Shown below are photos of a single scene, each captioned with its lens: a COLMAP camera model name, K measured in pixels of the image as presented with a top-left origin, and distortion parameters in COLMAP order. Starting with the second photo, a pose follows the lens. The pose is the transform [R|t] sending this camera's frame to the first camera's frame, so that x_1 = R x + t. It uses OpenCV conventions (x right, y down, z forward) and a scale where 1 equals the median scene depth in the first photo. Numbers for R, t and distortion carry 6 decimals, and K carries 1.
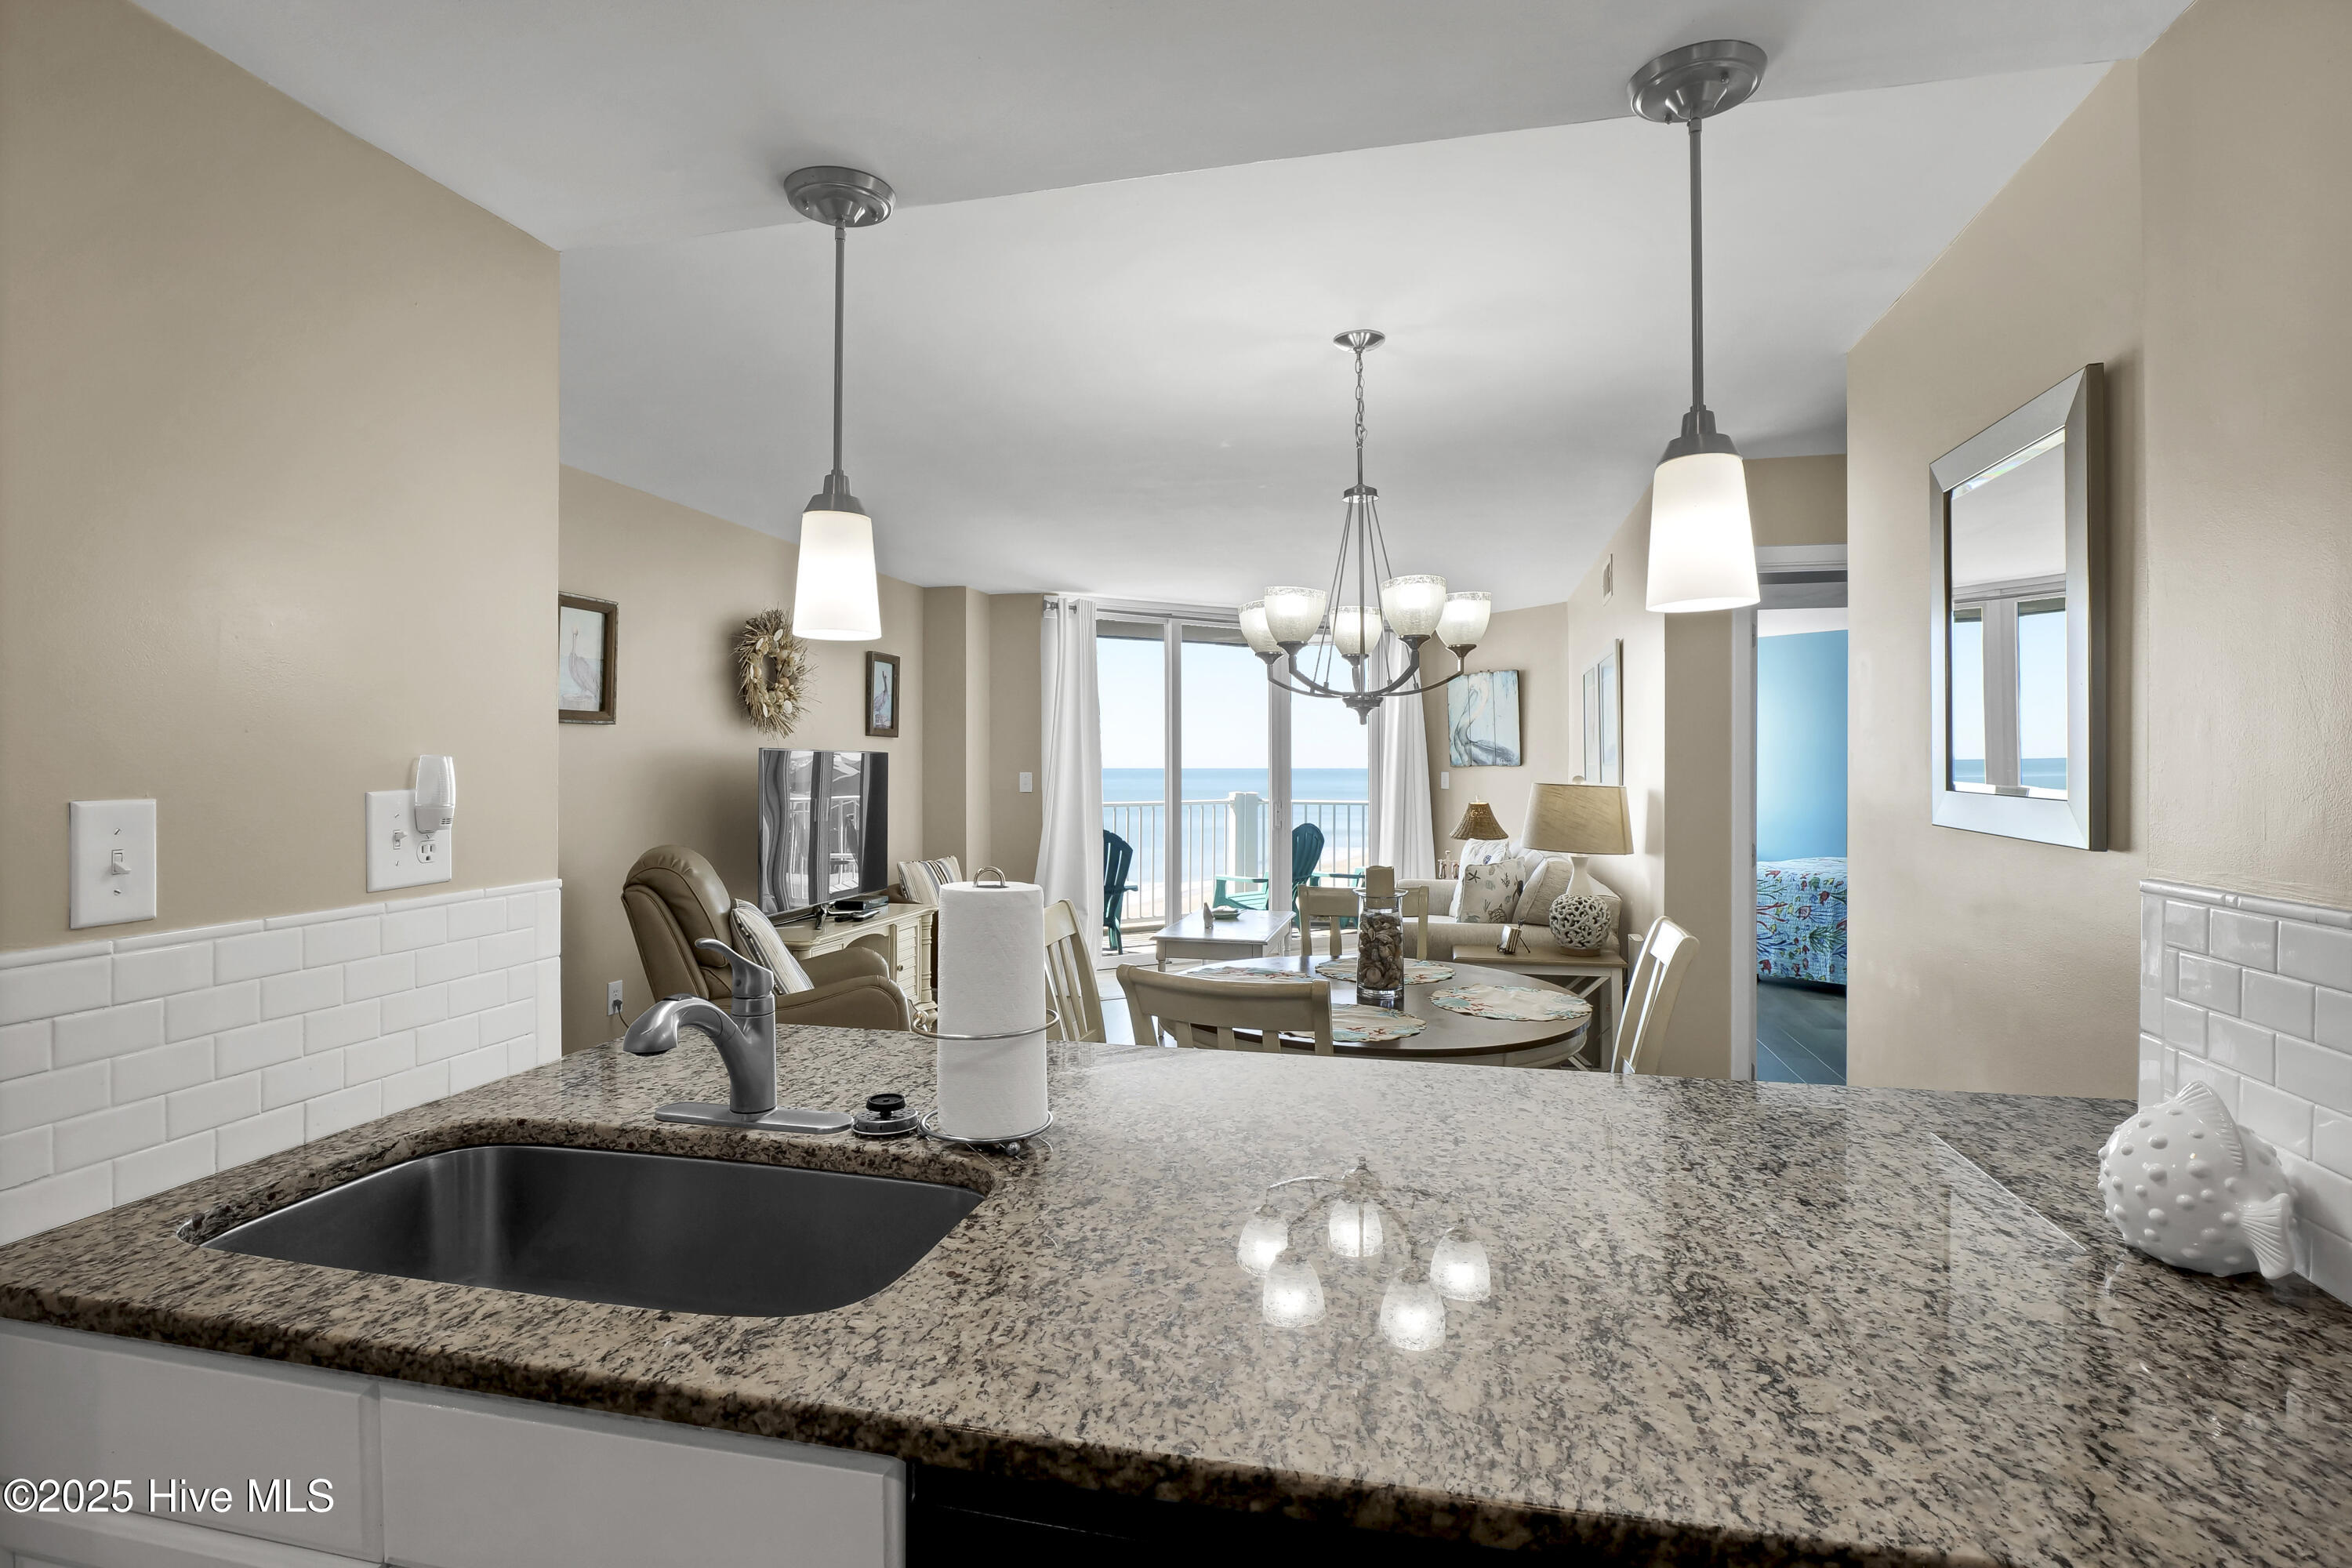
lens RADIAL K [[1159.6, 0, 1171.1], [0, 1159.6, 774.0], [0, 0, 1]] dist [-0.014220, -0.001675]
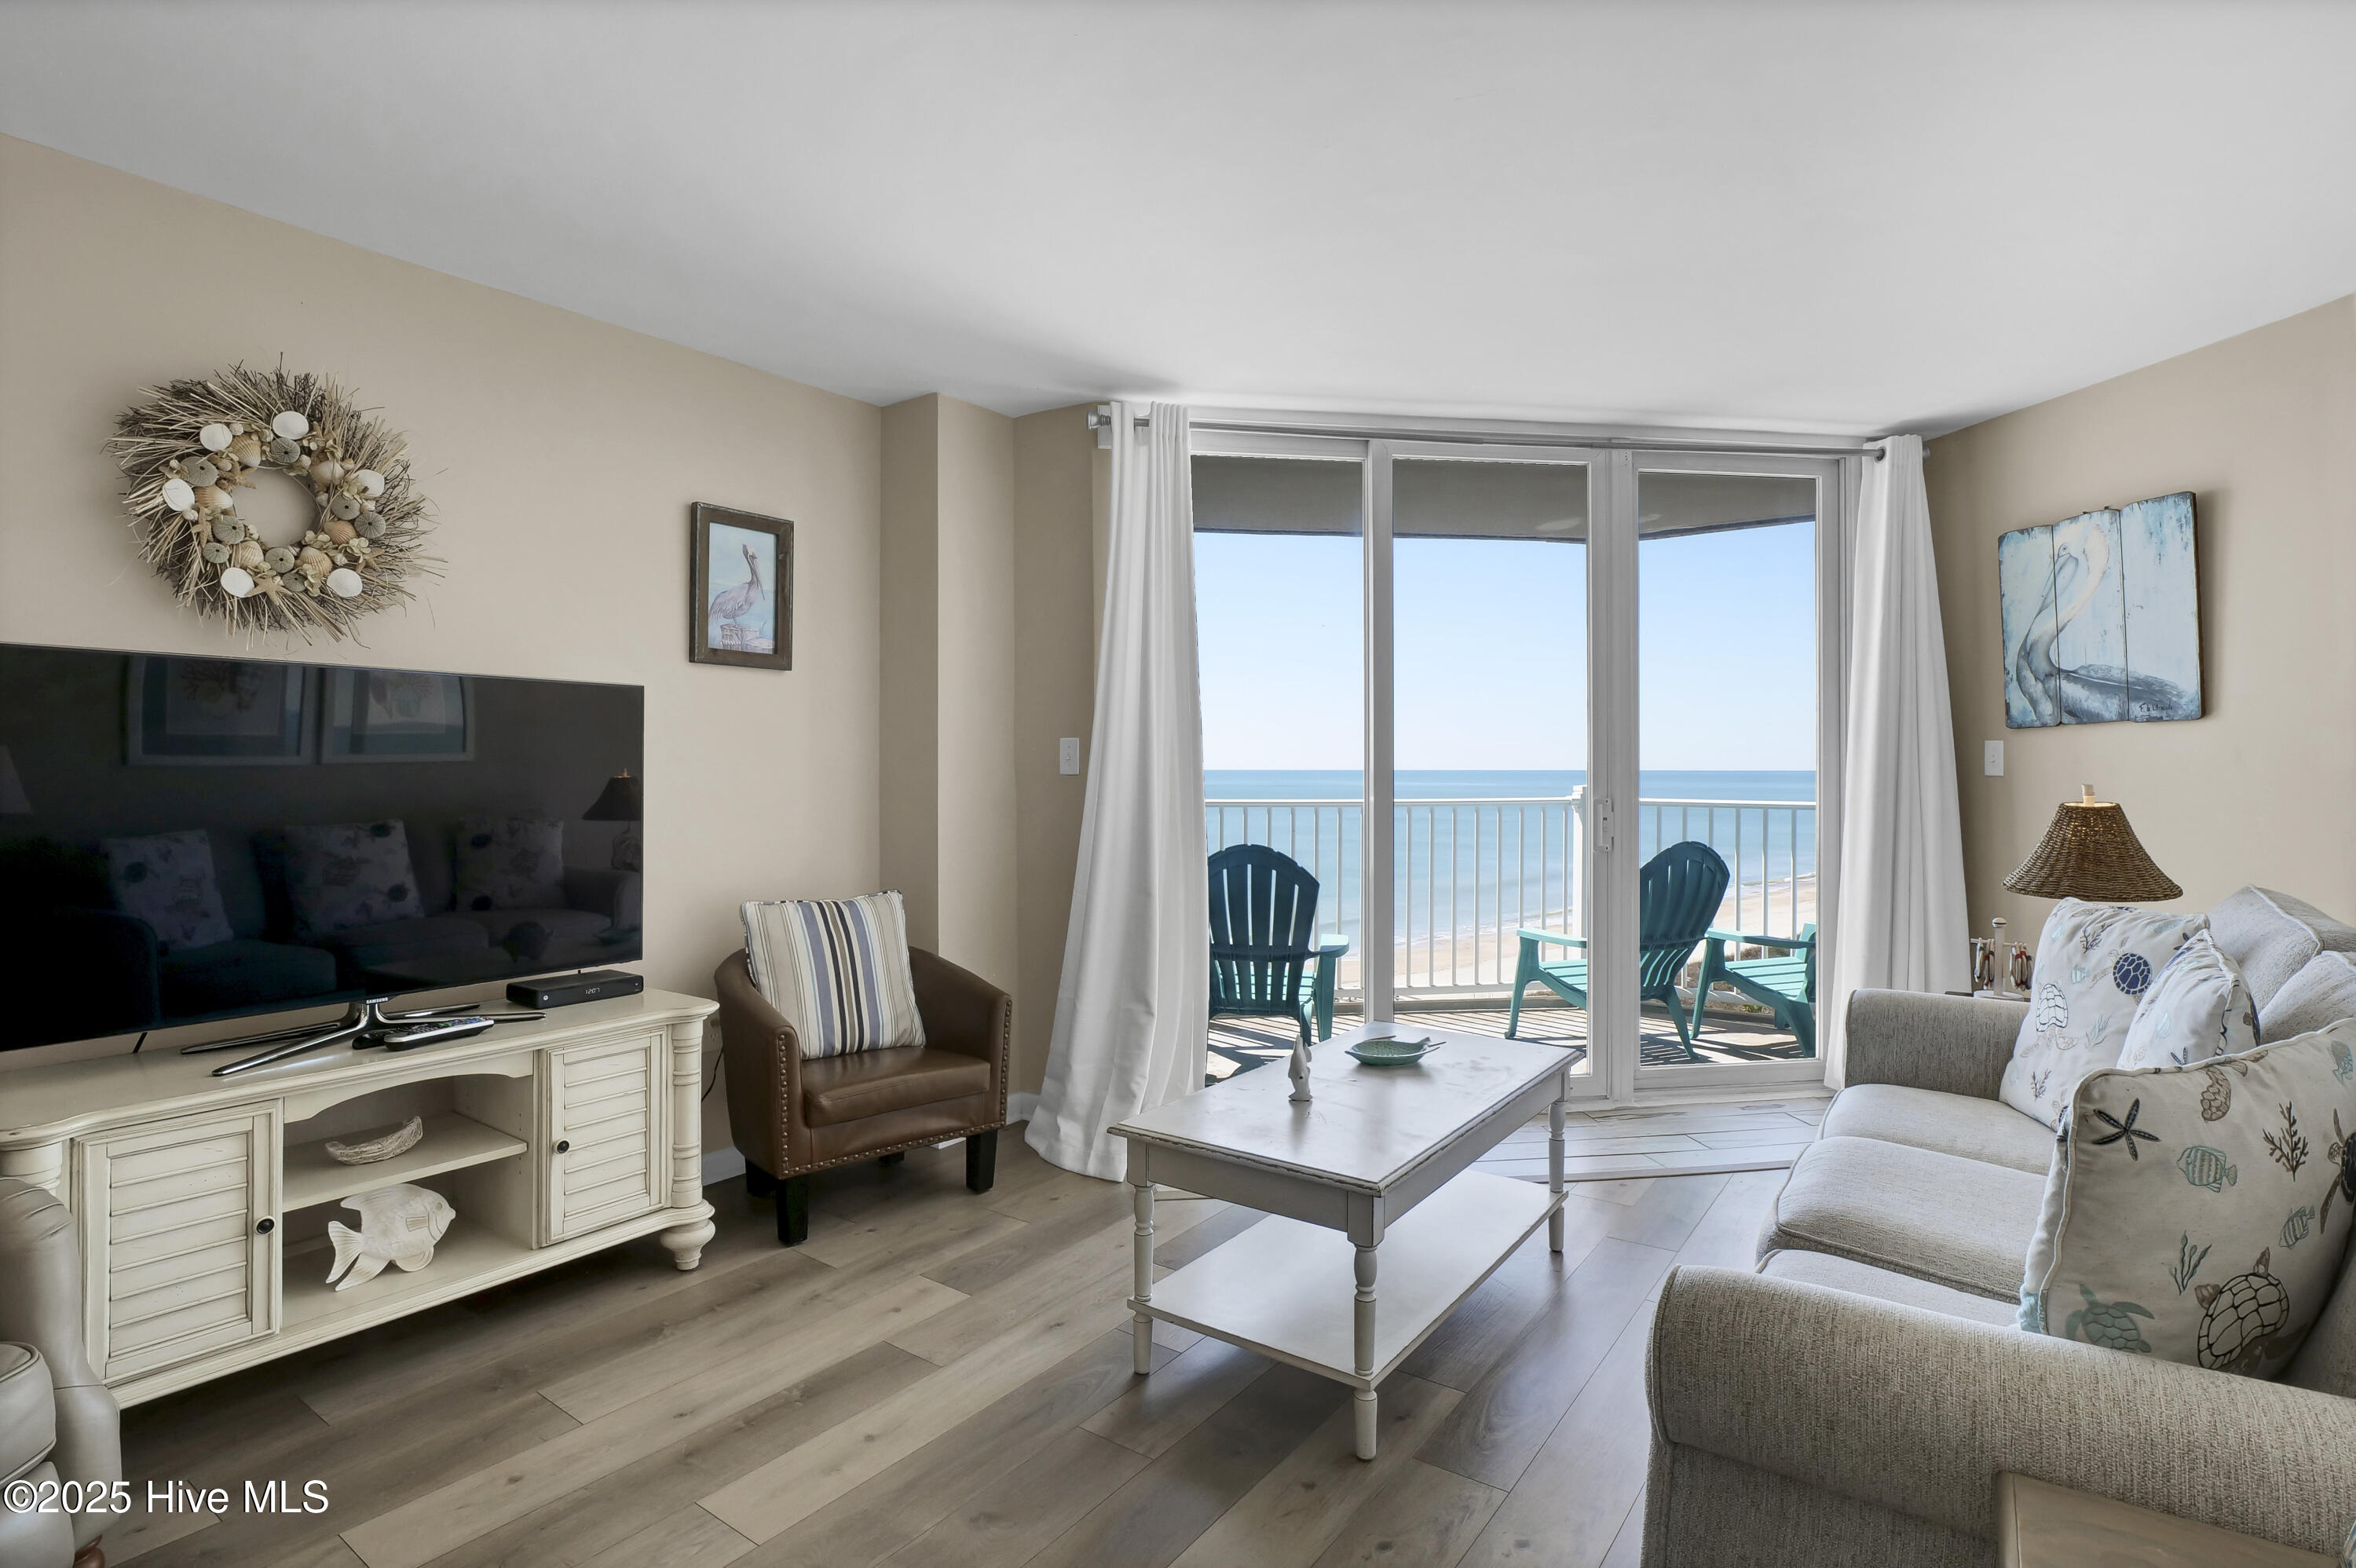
lens RADIAL K [[1161.4, 0, 1174.8], [0, 1161.4, 771.6], [0, 0, 1]] dist [-0.014220, -0.001675]
pose [[0.924045, -0.000053, -0.382283, 0.647085], [-0.001909, 0.999987, -0.004753, 0.083123], [0.382278, 0.005121, 0.924033, 2.637159]]
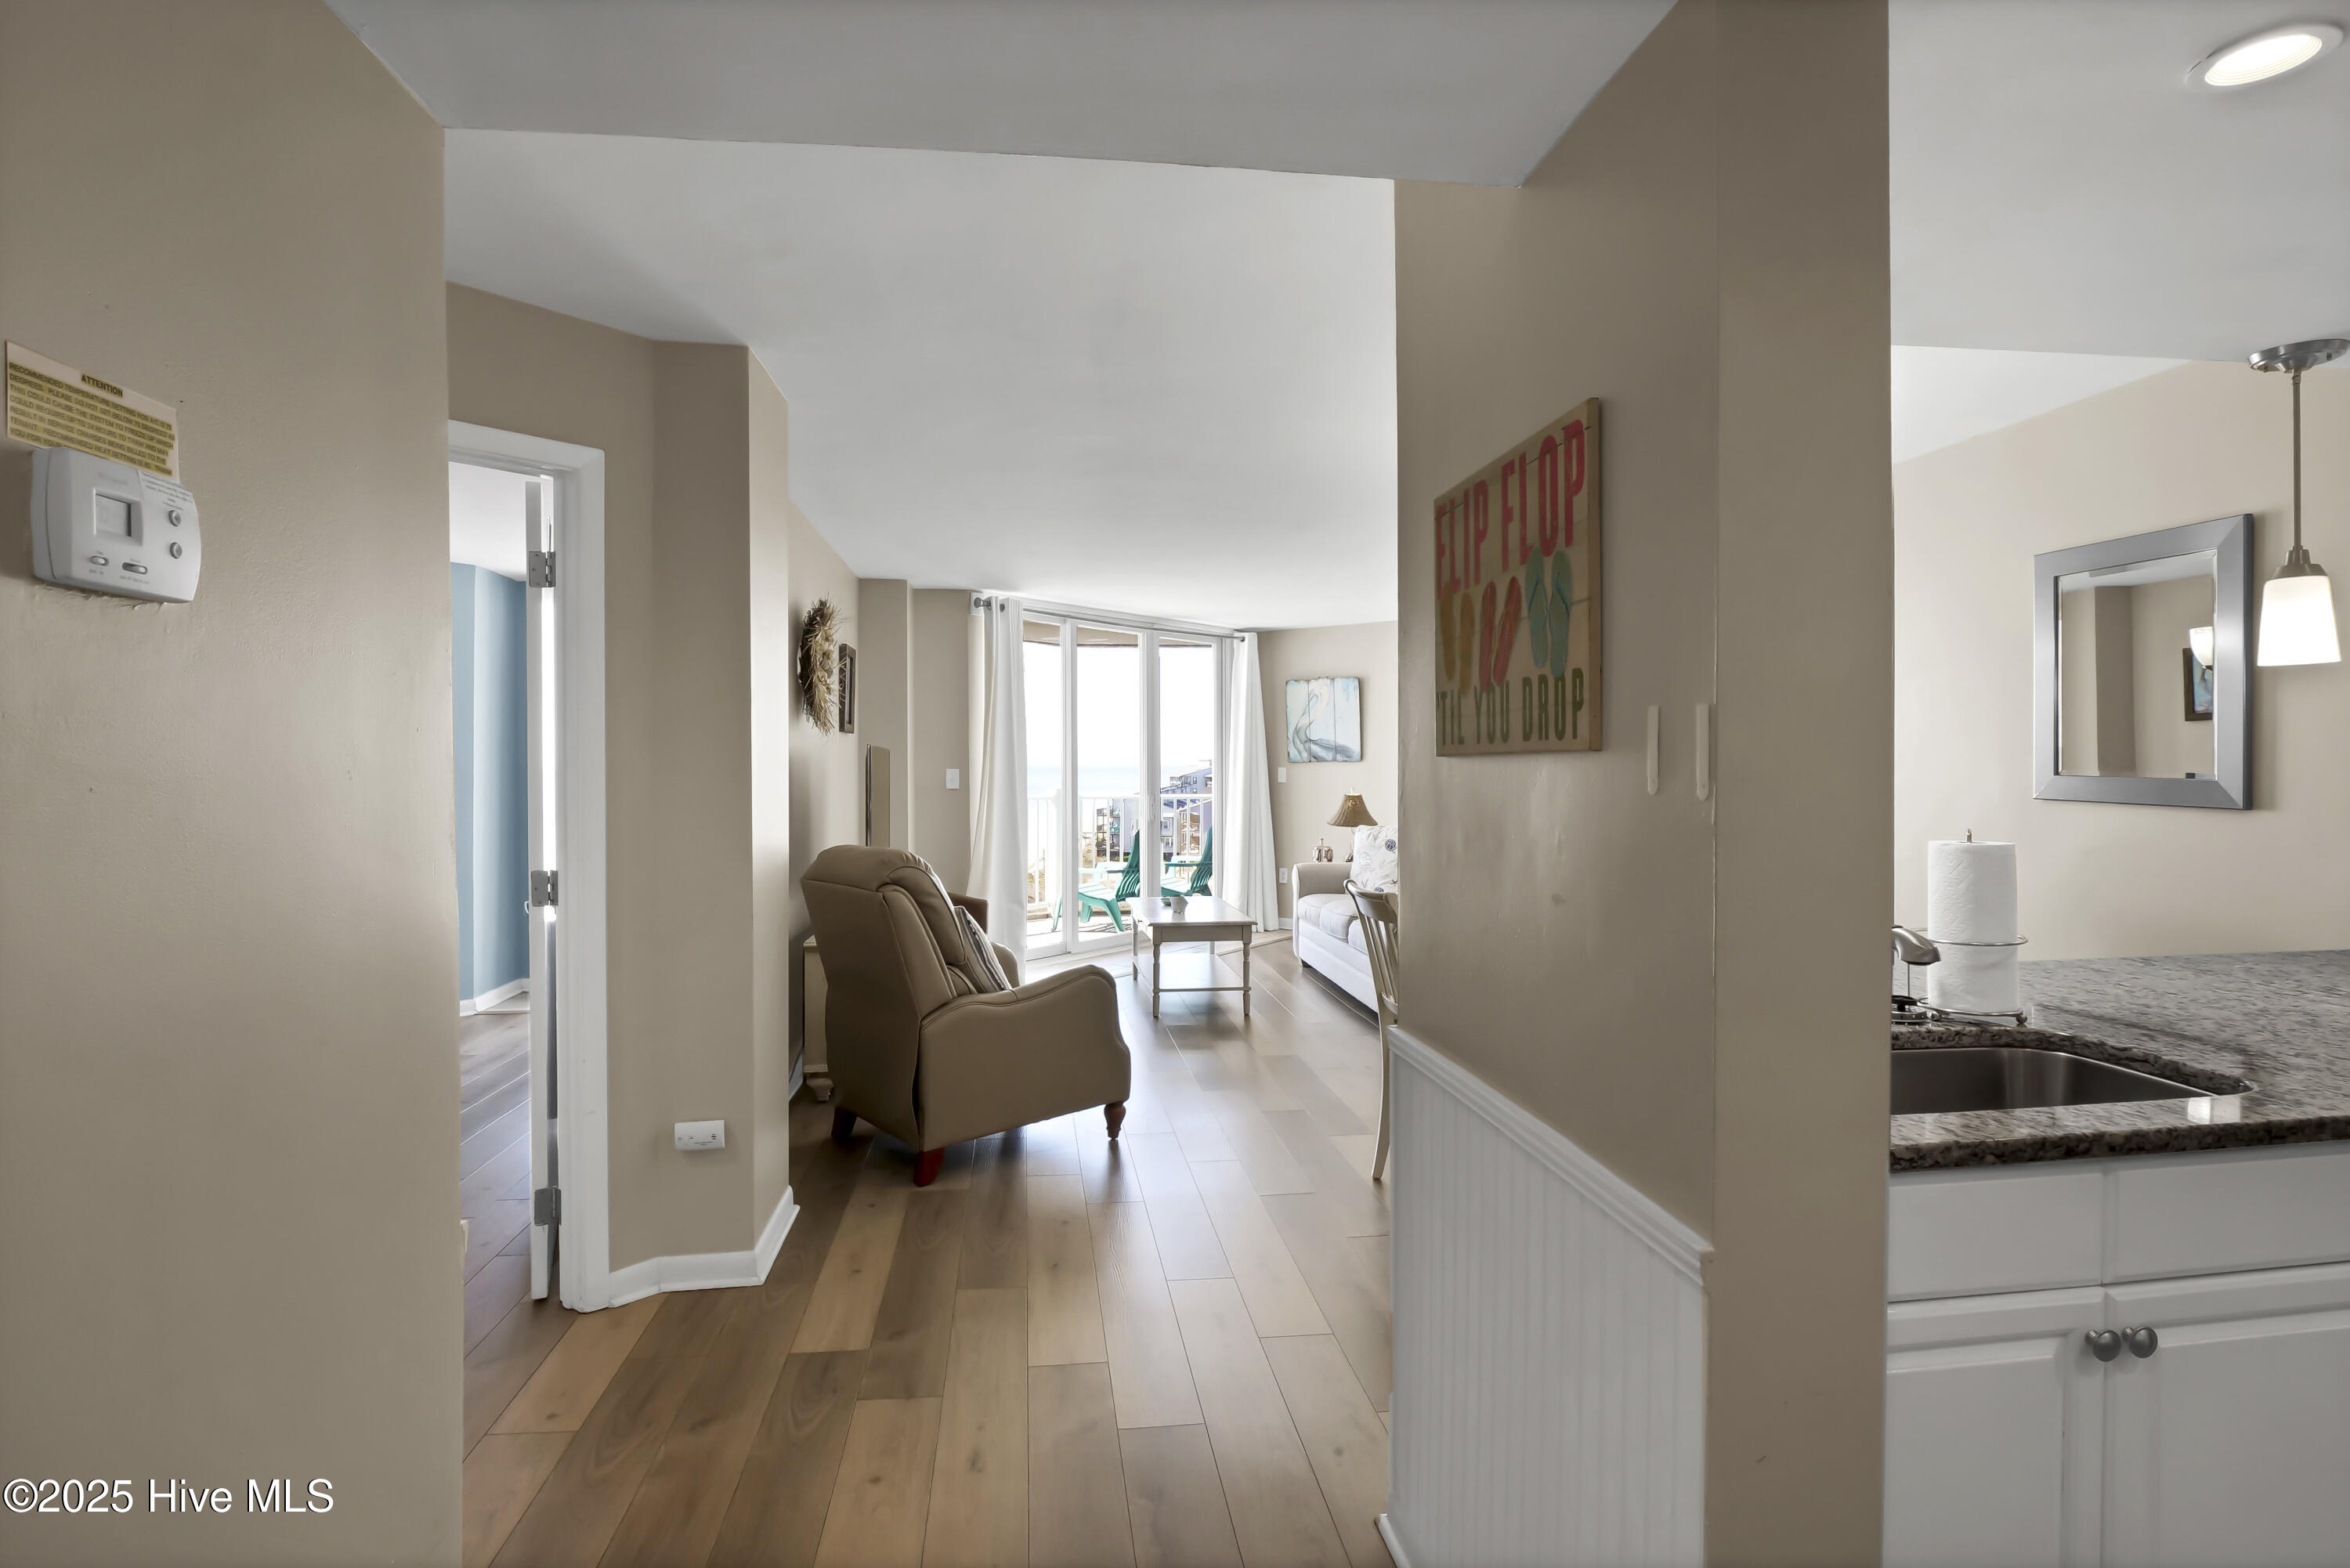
lens RADIAL K [[1158.5, 0, 1168.6], [0, 1158.5, 766.3], [0, 0, 1]] dist [-0.014220, -0.001675]
pose [[0.935786, -0.005495, 0.352525, -1.547876], [0.007112, 0.999969, -0.003292, -0.000121], [-0.352496, 0.005587, 0.935797, 0.010547]]
